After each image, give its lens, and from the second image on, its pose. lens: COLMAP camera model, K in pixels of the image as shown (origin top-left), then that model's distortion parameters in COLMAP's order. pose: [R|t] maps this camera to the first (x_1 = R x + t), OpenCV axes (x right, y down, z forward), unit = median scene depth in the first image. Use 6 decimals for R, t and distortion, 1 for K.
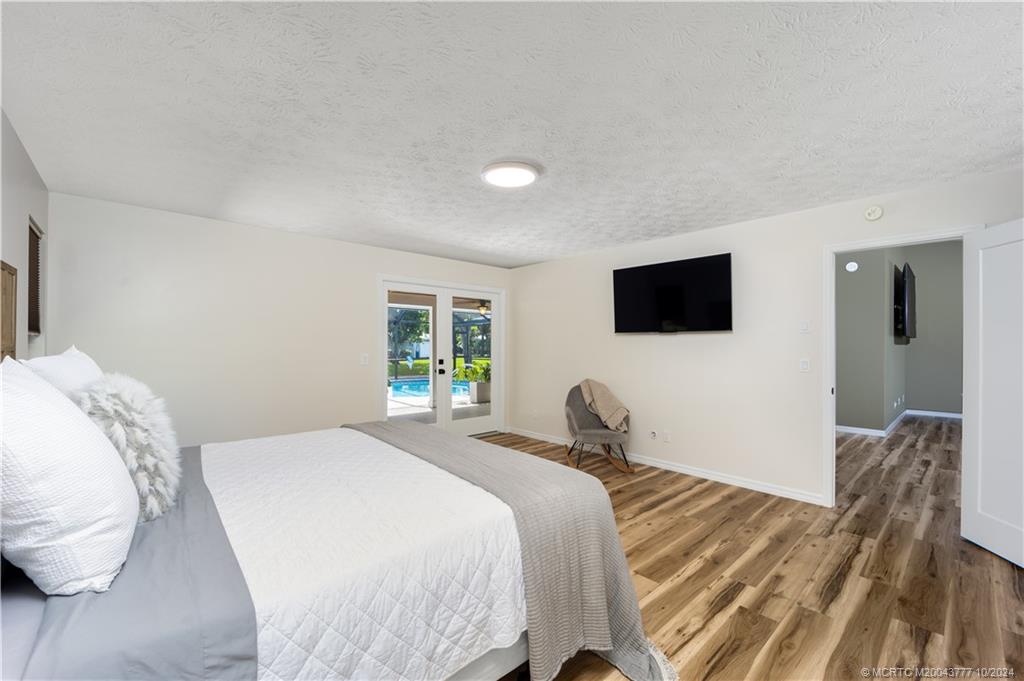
lens RADIAL K [[411.7, 0, 506.3], [0, 411.7, 340.6], [0, 0, 1]] dist [0.012956, -0.000589]
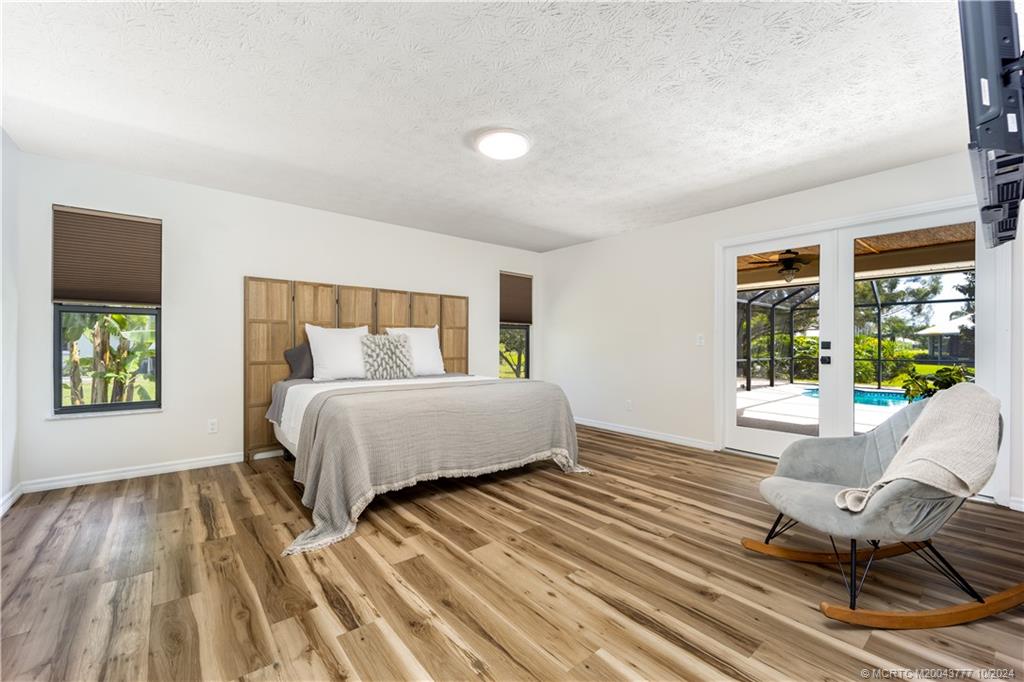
lens RADIAL K [[411.7, 0, 540.9], [0, 411.7, 345.3], [0, 0, 1]] dist [0.012956, -0.000589]
pose [[0.011009, 0.010582, -0.999883, 0.945944], [0.007166, 0.999917, 0.010662, 0.071560], [0.999914, -0.007283, 0.010933, 0.976449]]
